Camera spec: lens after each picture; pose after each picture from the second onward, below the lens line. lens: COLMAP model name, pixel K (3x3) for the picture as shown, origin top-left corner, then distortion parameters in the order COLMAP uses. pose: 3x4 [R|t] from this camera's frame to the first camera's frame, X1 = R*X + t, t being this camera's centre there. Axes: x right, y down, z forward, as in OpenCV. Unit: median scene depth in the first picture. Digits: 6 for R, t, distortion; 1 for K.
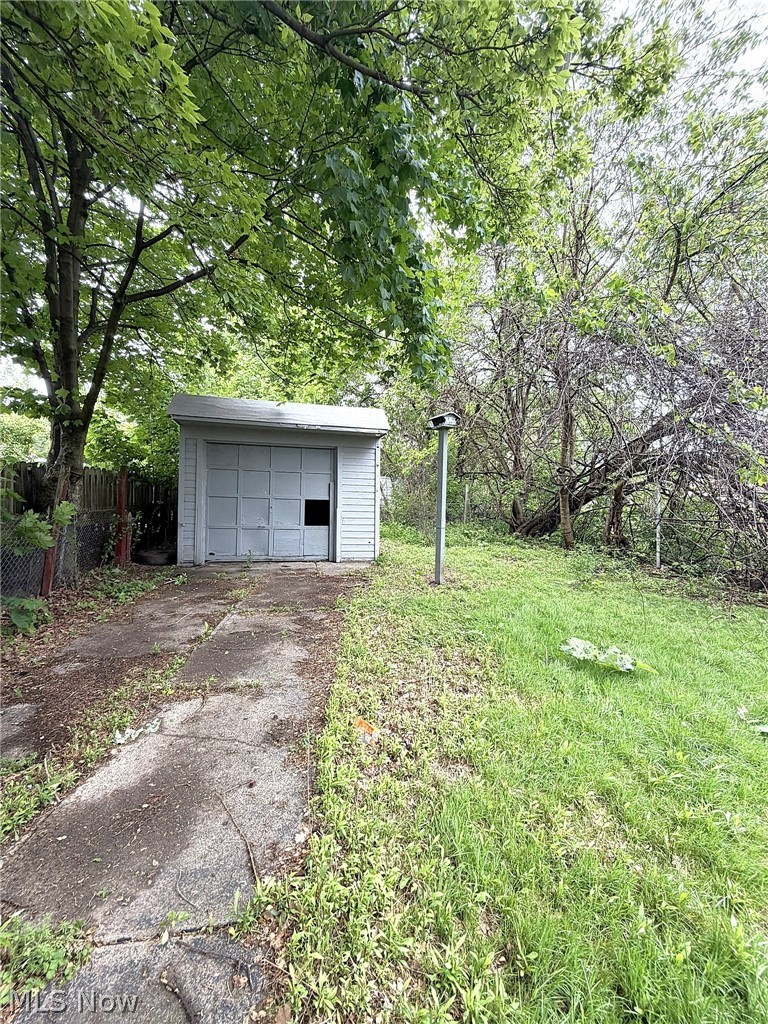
lens RADIAL K [[407.0, 0, 383.7], [0, 407.0, 509.6], [0, 0, 1]] dist [-0.000976, -0.000009]
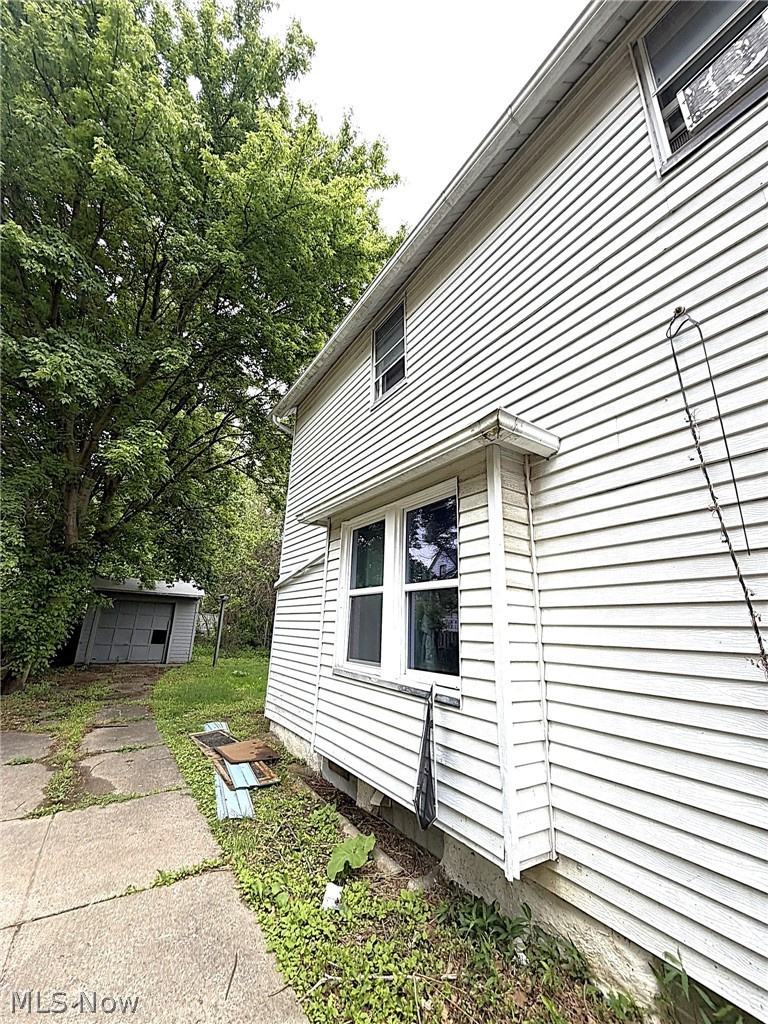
lens RADIAL K [[407.0, 0, 380.1], [0, 407.0, 509.8], [0, 0, 1]] dist [-0.000976, -0.000009]
pose [[0.943236, 0.094697, 0.318337, 0.157897], [0.032989, 0.927038, -0.373515, 0.207152], [-0.330481, 0.362814, 0.871291, -1.282734]]
